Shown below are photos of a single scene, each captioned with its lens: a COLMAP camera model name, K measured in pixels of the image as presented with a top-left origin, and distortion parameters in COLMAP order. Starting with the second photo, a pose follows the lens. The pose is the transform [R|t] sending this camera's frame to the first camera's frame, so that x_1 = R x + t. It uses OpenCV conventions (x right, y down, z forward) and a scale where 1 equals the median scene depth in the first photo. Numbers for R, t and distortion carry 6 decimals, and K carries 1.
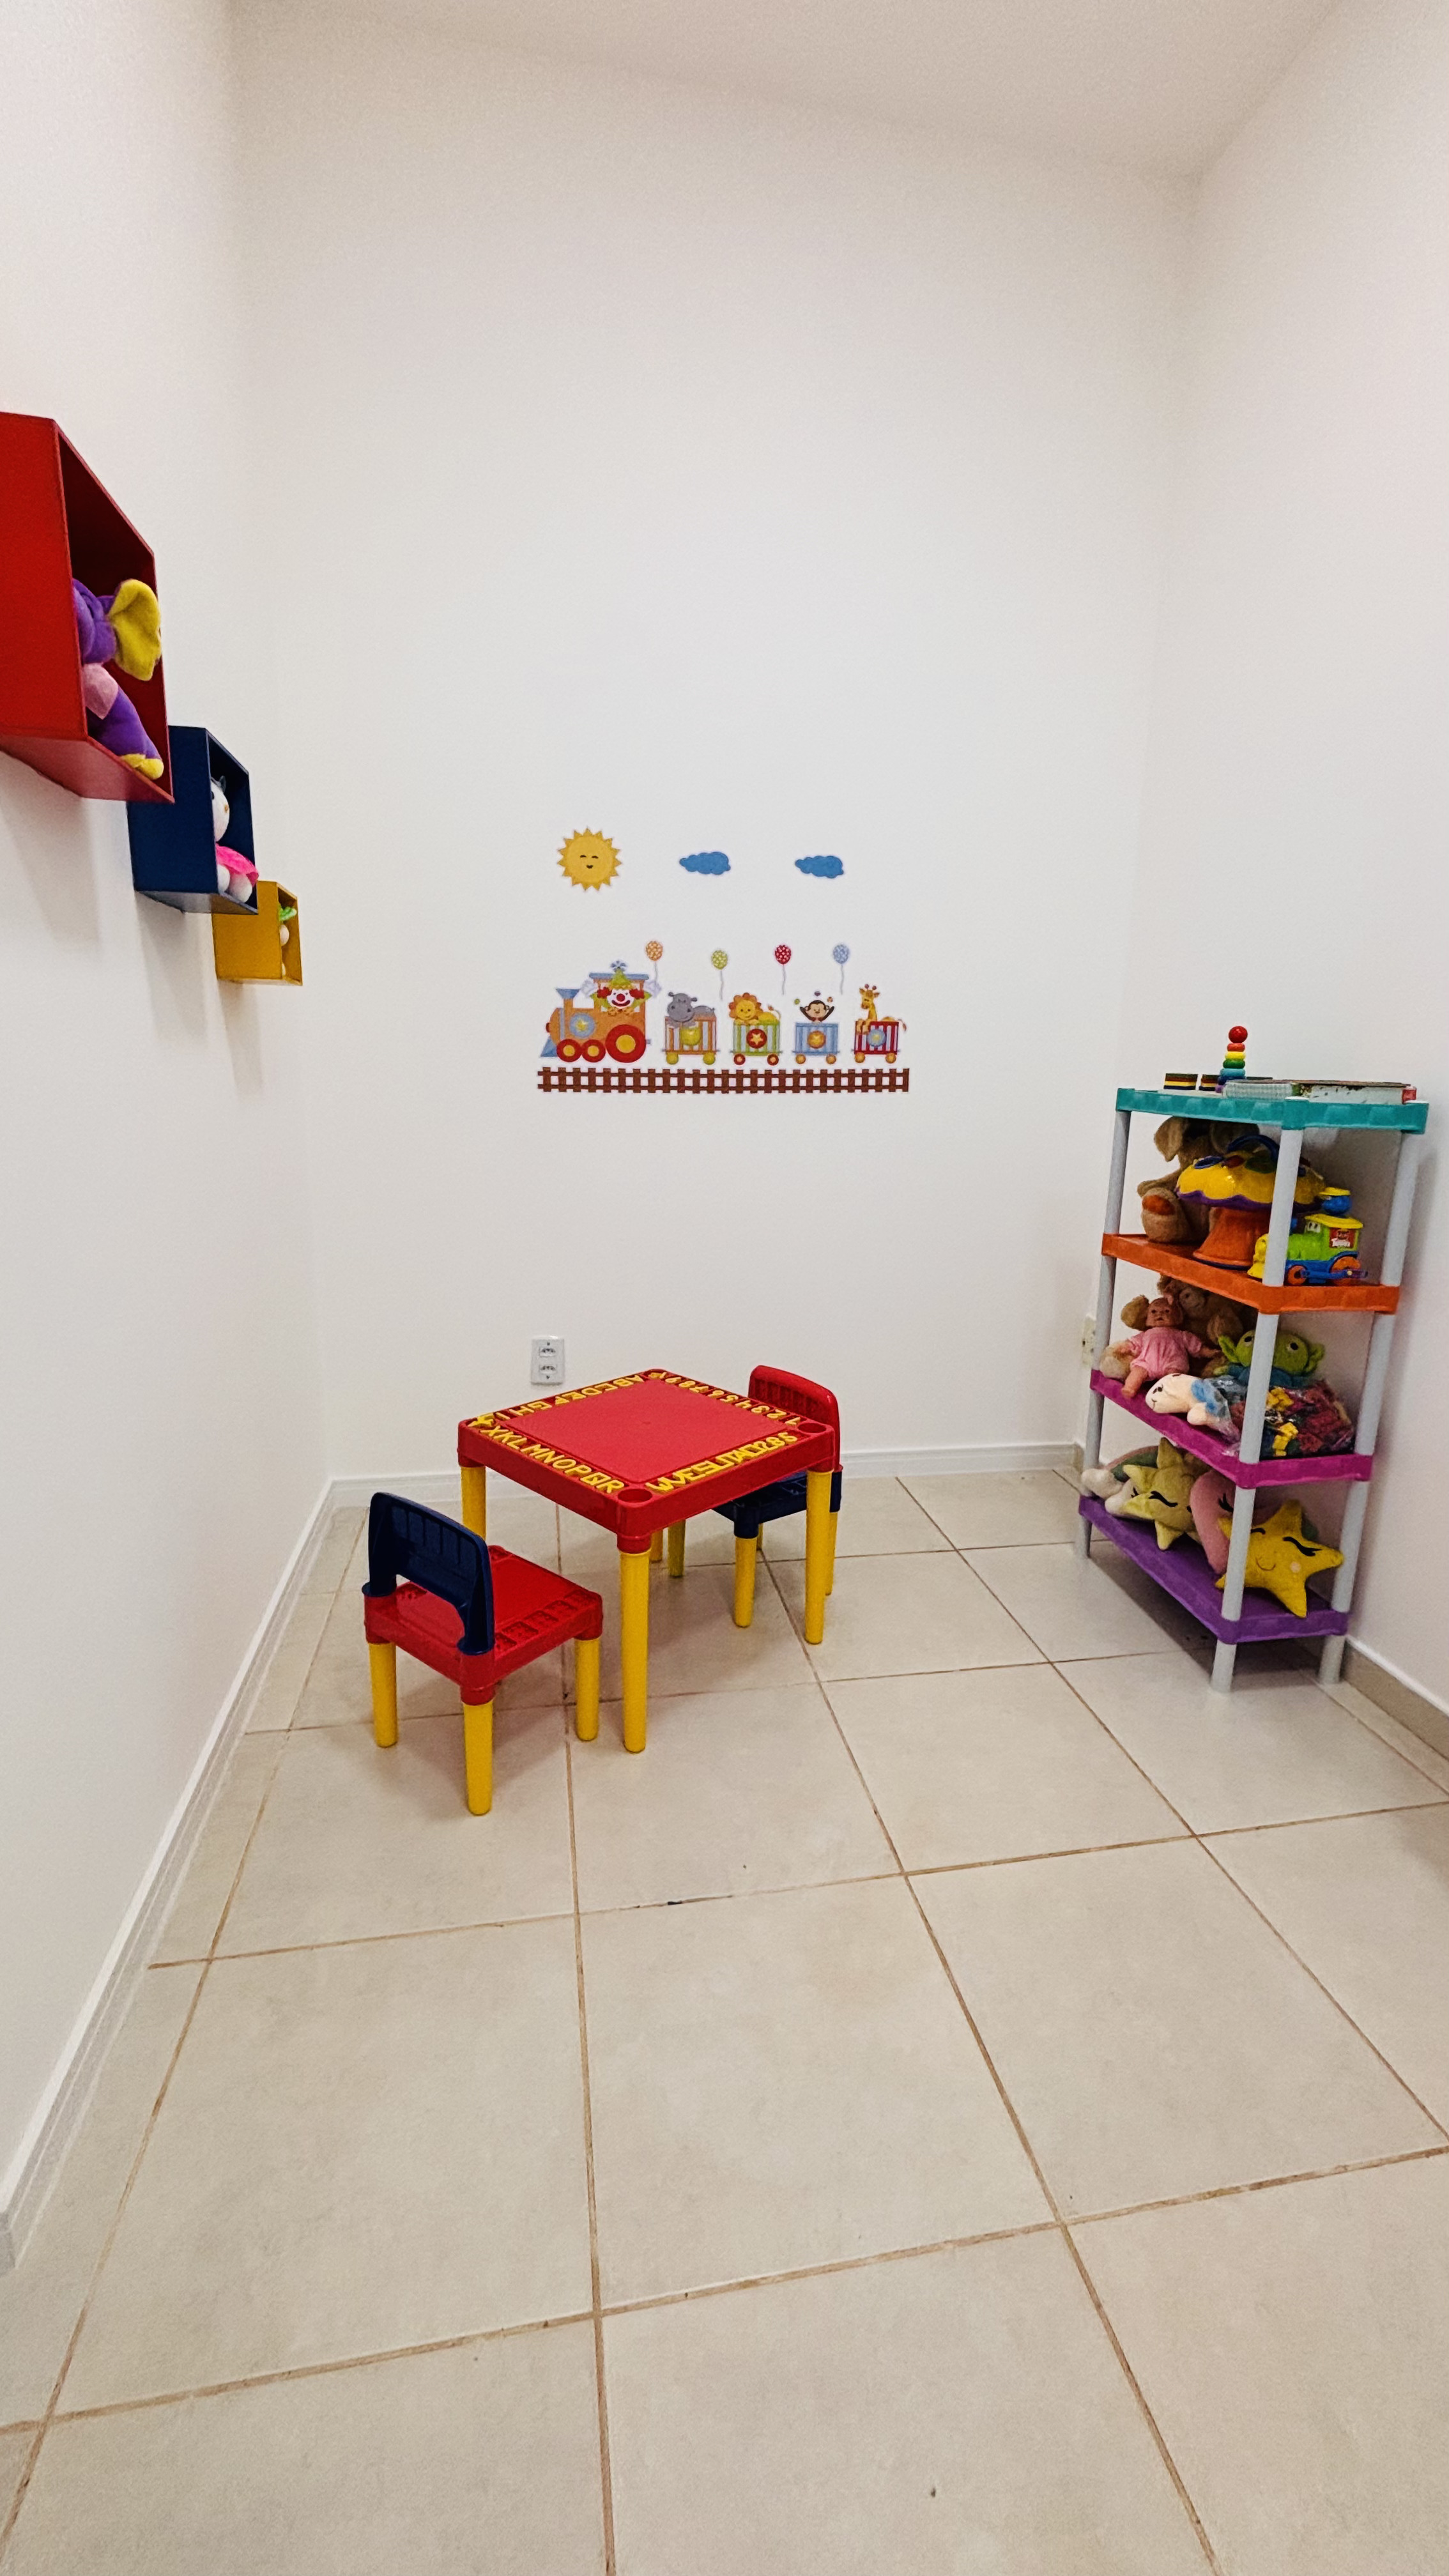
lens RADIAL K [[1051.2, 0, 737.1], [0, 1051.2, 1288.9], [0, 0, 1]] dist [-0.002941, -0.000035]
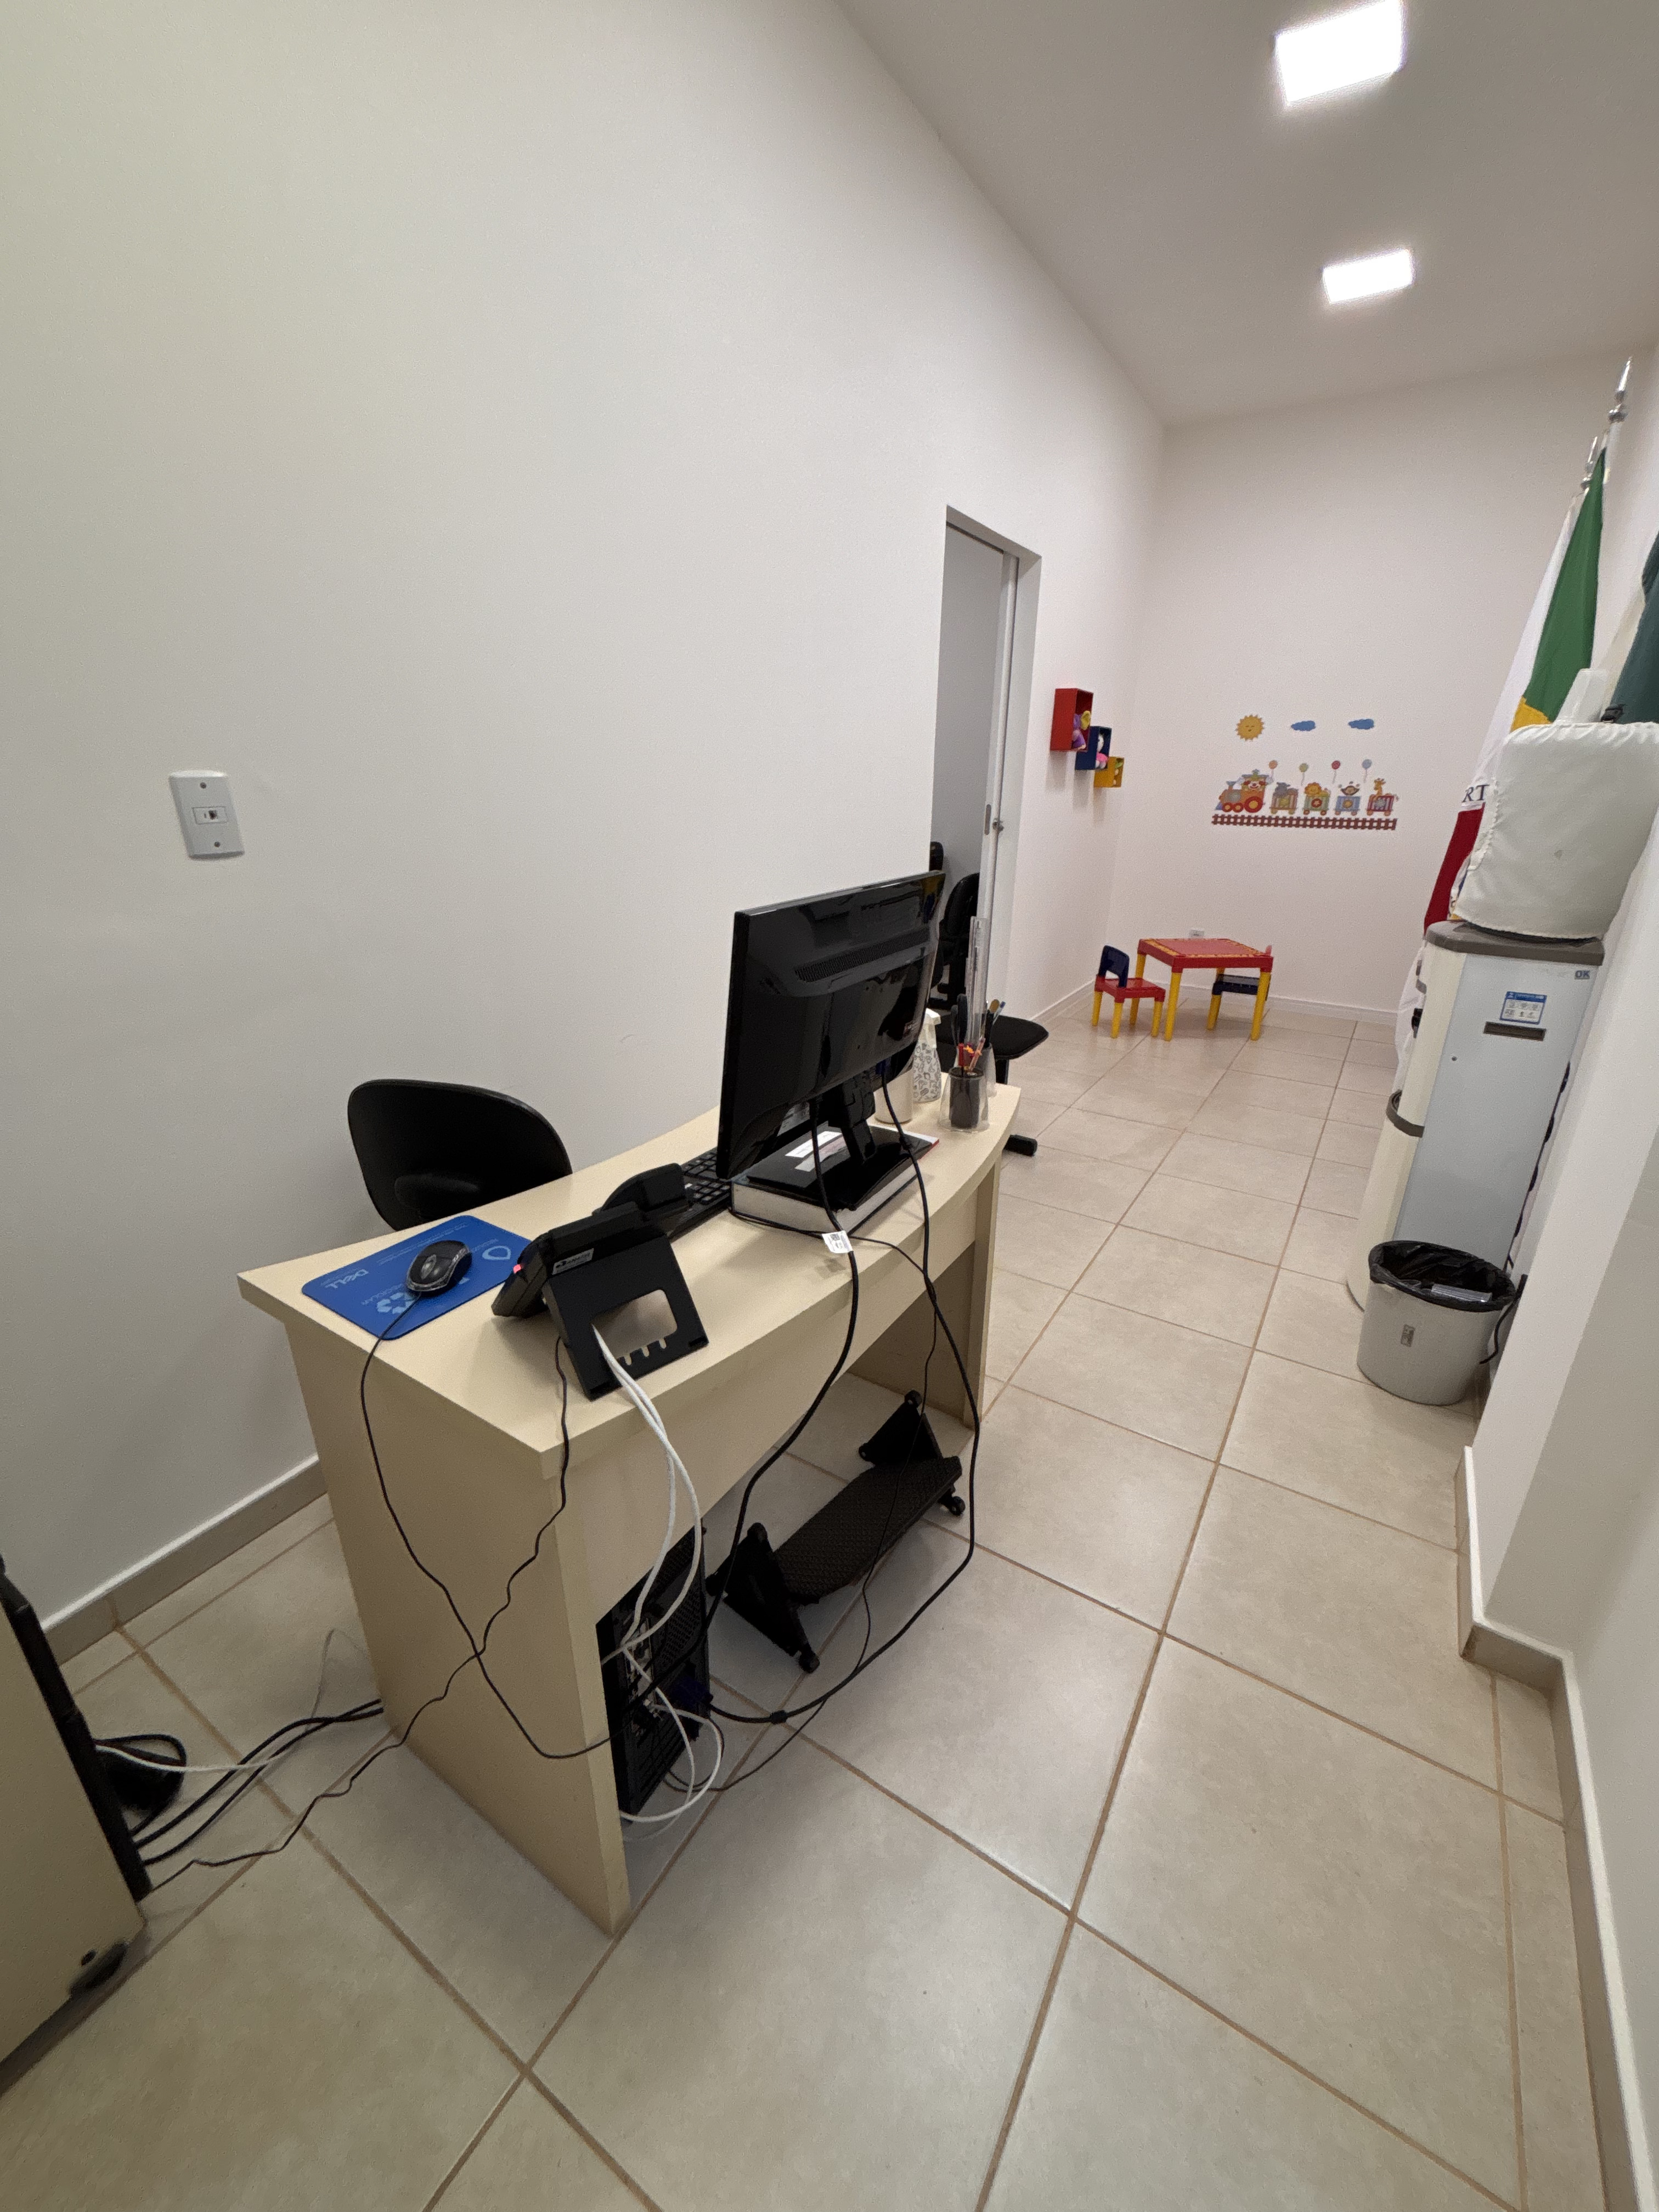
lens RADIAL K [[887.7, 0, 830.6], [0, 887.7, 1115.2], [0, 0, 1]] dist [-0.015384, 0.000255]
pose [[0.721780, 0.242377, -0.648296, 0.675271], [-0.149105, 0.969136, 0.196322, 0.202131], [0.675871, -0.045037, 0.735642, -1.166700]]
